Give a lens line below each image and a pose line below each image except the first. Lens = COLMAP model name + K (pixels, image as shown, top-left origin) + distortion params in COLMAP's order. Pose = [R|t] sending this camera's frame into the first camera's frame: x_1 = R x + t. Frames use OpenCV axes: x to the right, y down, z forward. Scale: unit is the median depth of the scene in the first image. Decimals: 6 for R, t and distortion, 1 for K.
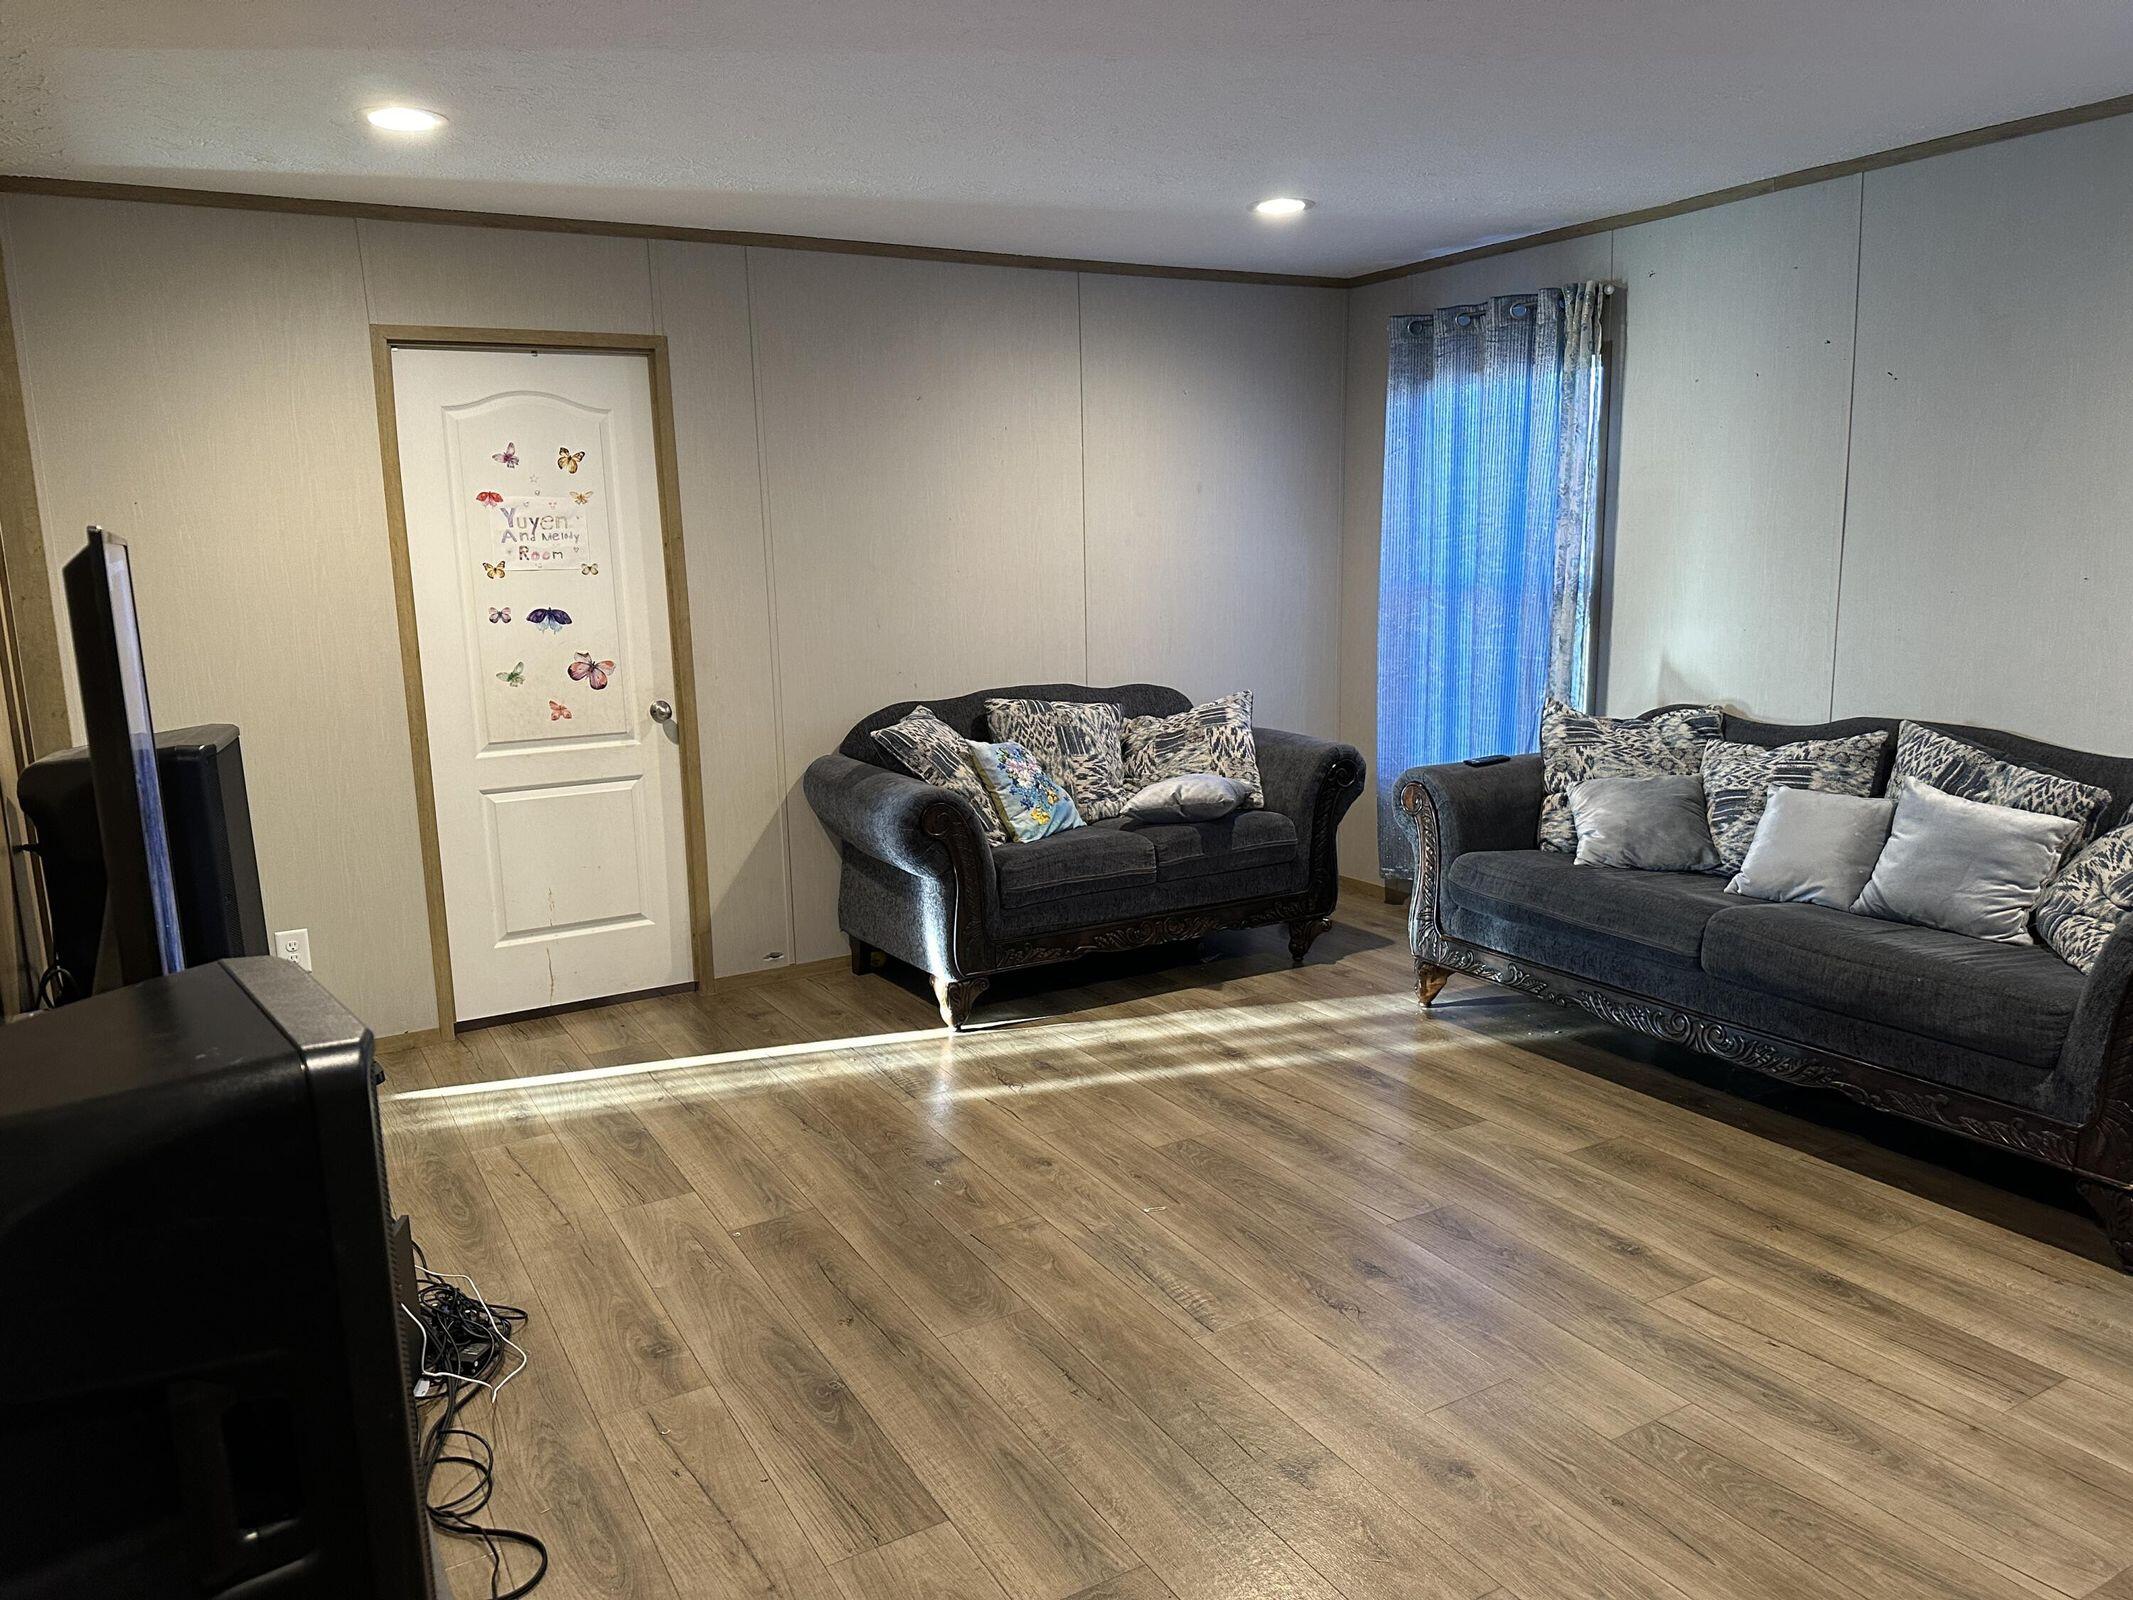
lens RADIAL K [[1470.4, 0, 1066.5], [0, 1470.4, 800.0], [0, 0, 1]] dist [0.161419, -0.268452]
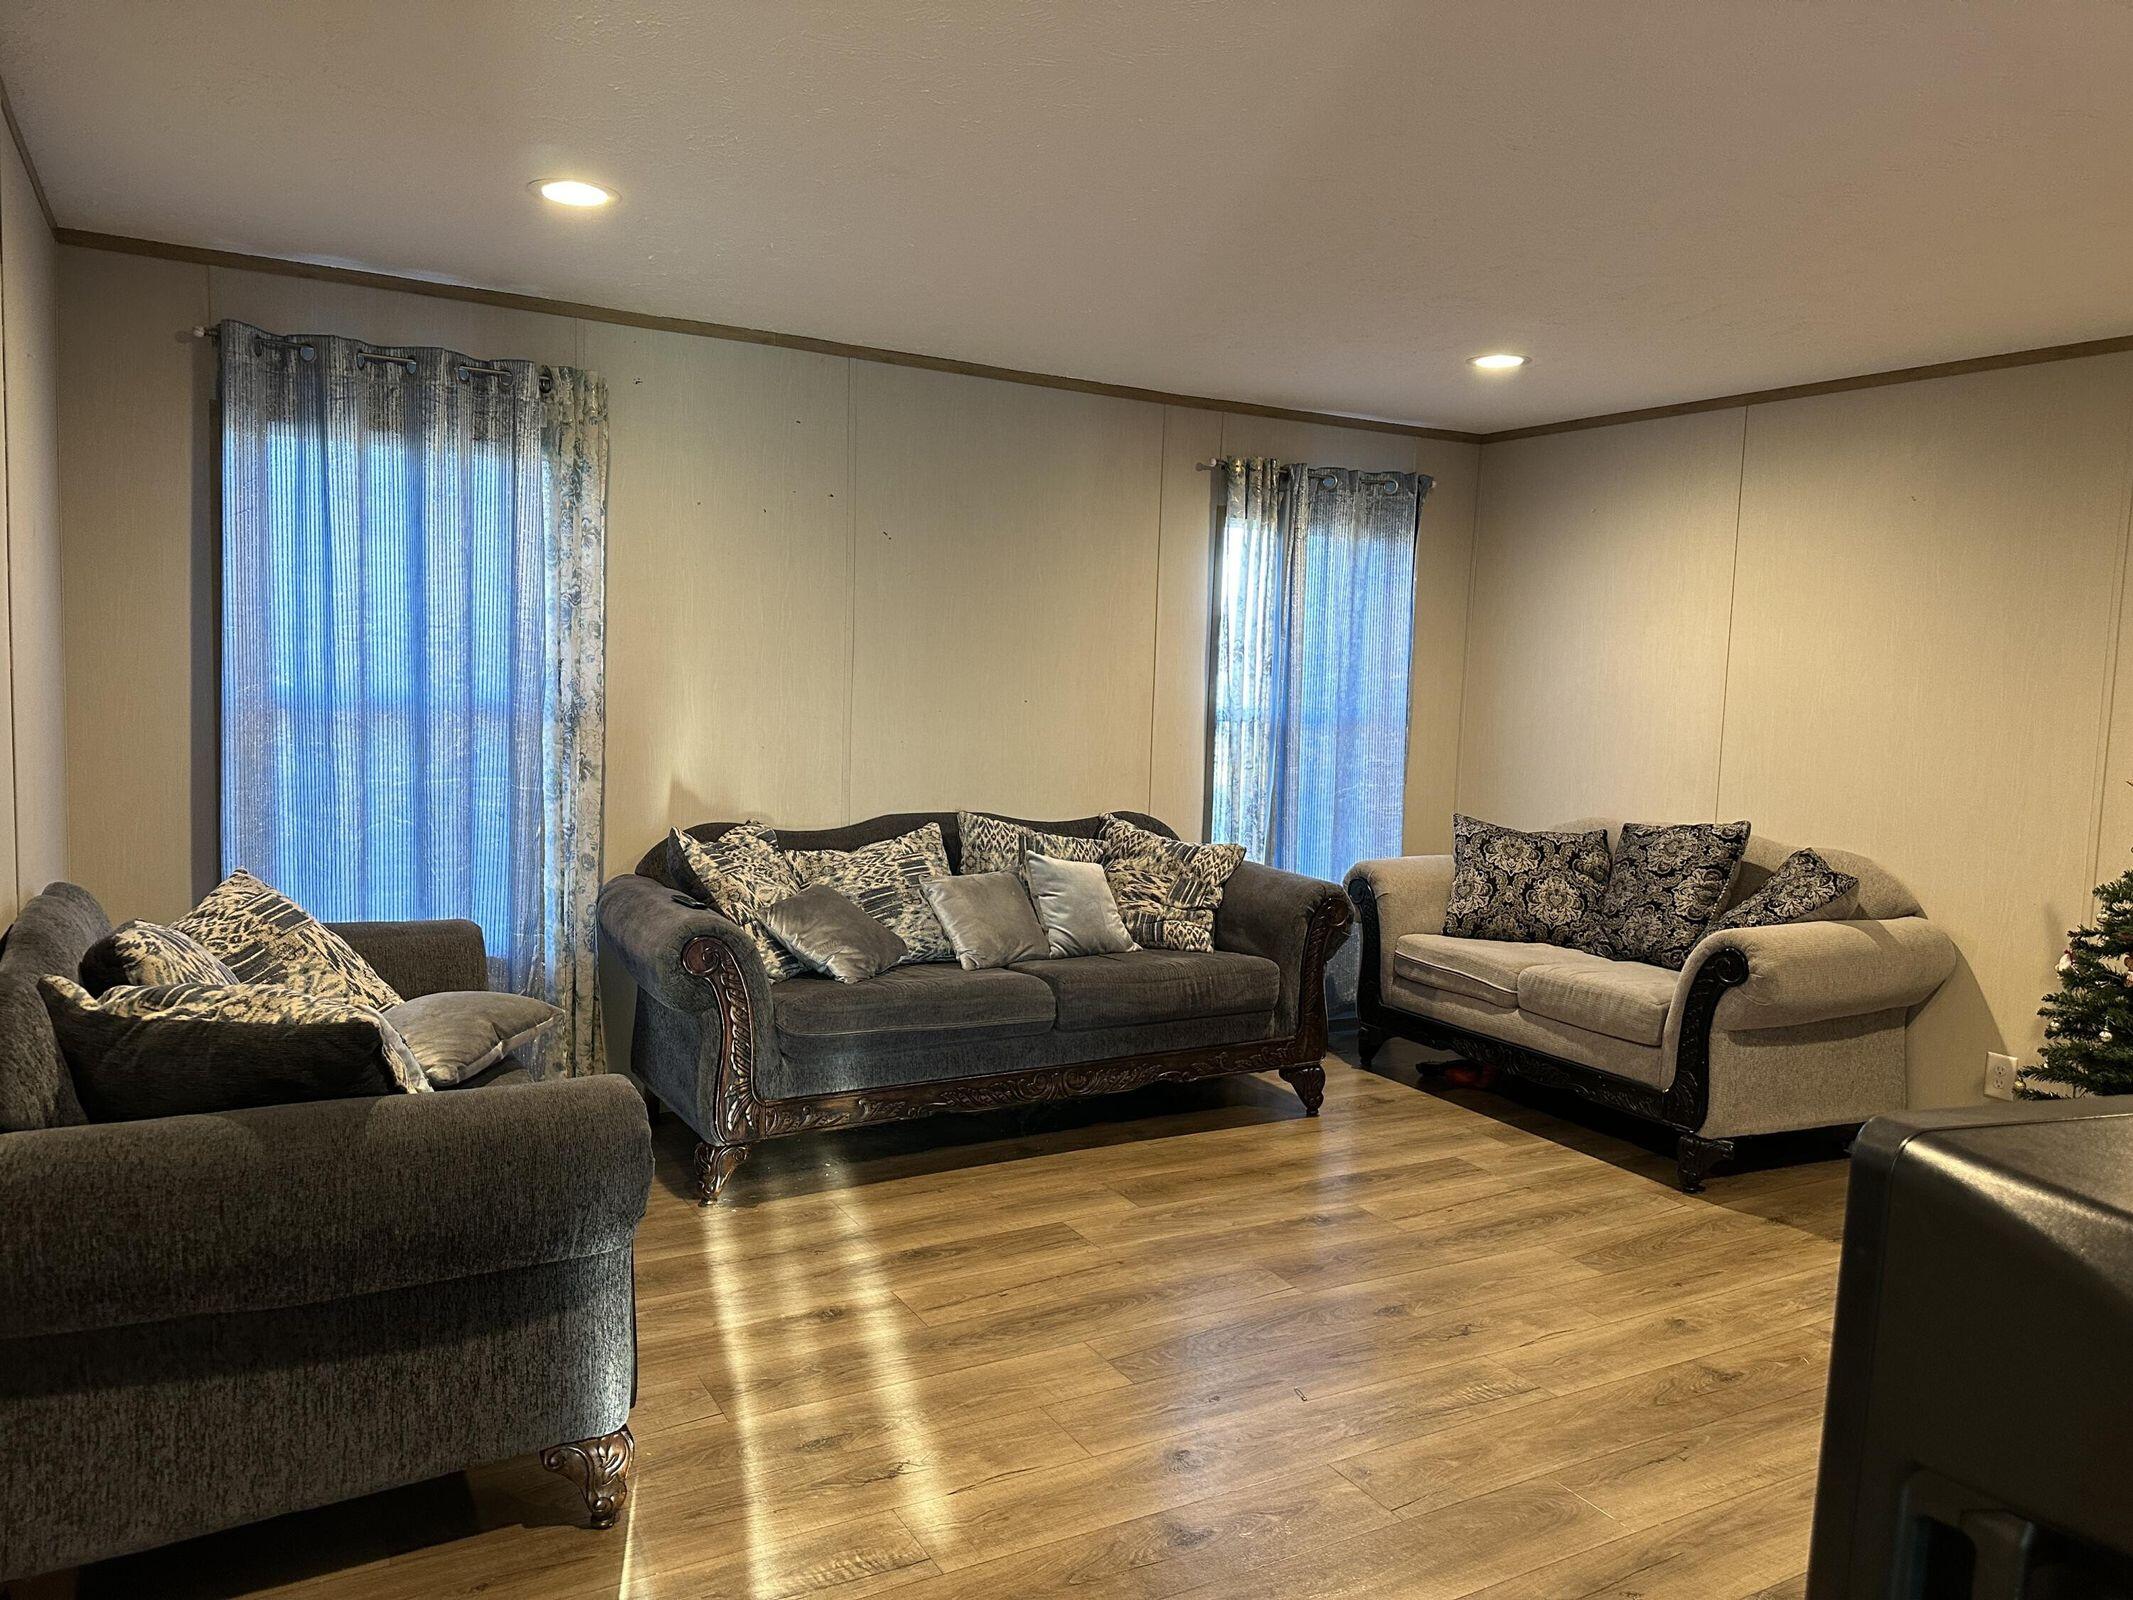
lens RADIAL K [[1470.4, 0, 1066.5], [0, 1470.4, 800.0], [0, 0, 1]] dist [0.161419, -0.268452]
pose [[0.005783, -0.063449, 0.997968, -0.639602], [0.141827, 0.987949, 0.061990, -0.119736], [-0.989875, 0.141180, 0.014712, 0.840639]]
